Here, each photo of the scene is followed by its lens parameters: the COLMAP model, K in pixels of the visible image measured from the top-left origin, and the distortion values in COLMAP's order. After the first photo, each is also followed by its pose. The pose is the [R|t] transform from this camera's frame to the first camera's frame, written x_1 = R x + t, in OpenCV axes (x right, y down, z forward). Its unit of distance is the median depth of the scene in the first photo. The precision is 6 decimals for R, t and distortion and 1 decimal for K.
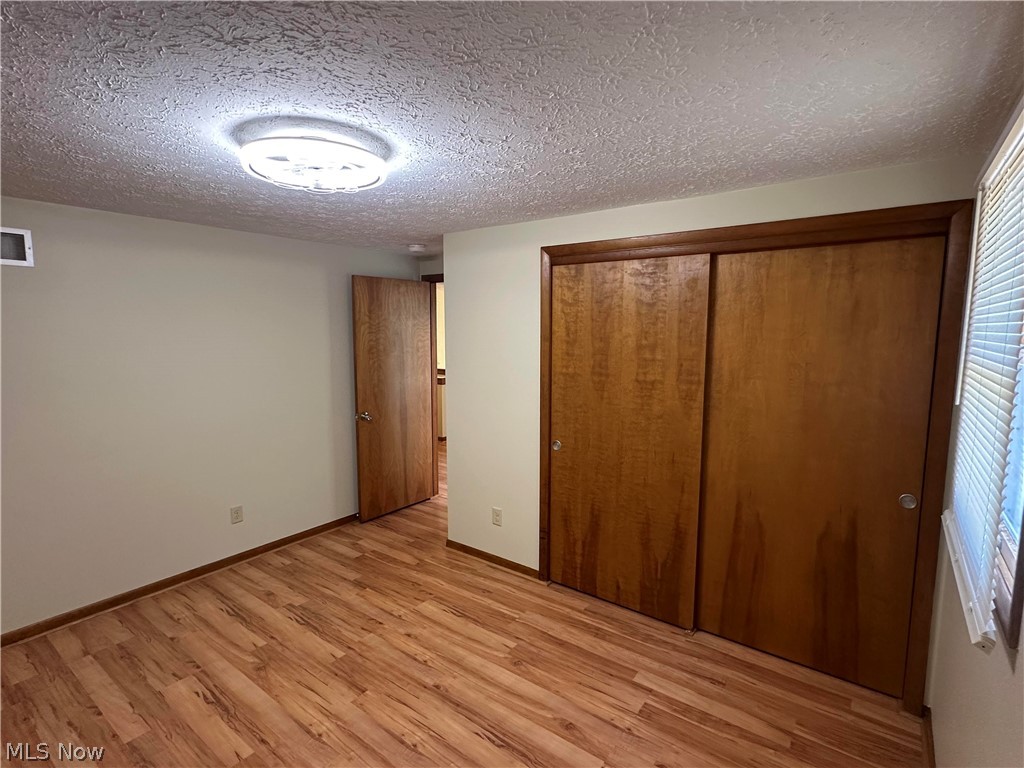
lens RADIAL K [[510.0, 0, 511.4], [0, 510.0, 382.0], [0, 0, 1]] dist [0.000676, -0.000700]
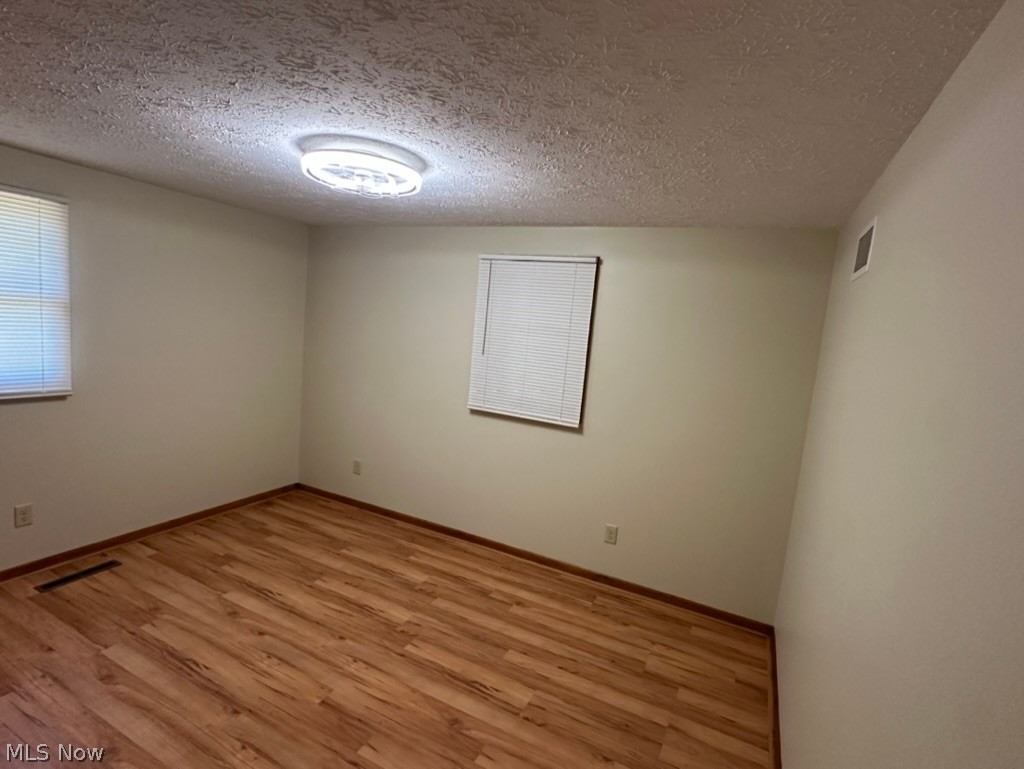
lens RADIAL K [[510.0, 0, 510.4], [0, 510.0, 384.5], [0, 0, 1]] dist [0.000676, -0.000700]
pose [[-0.978544, -0.067174, -0.194781, -0.413845], [-0.111115, 0.968157, 0.224335, -0.203664], [0.173509, 0.241165, -0.954848, 1.848195]]
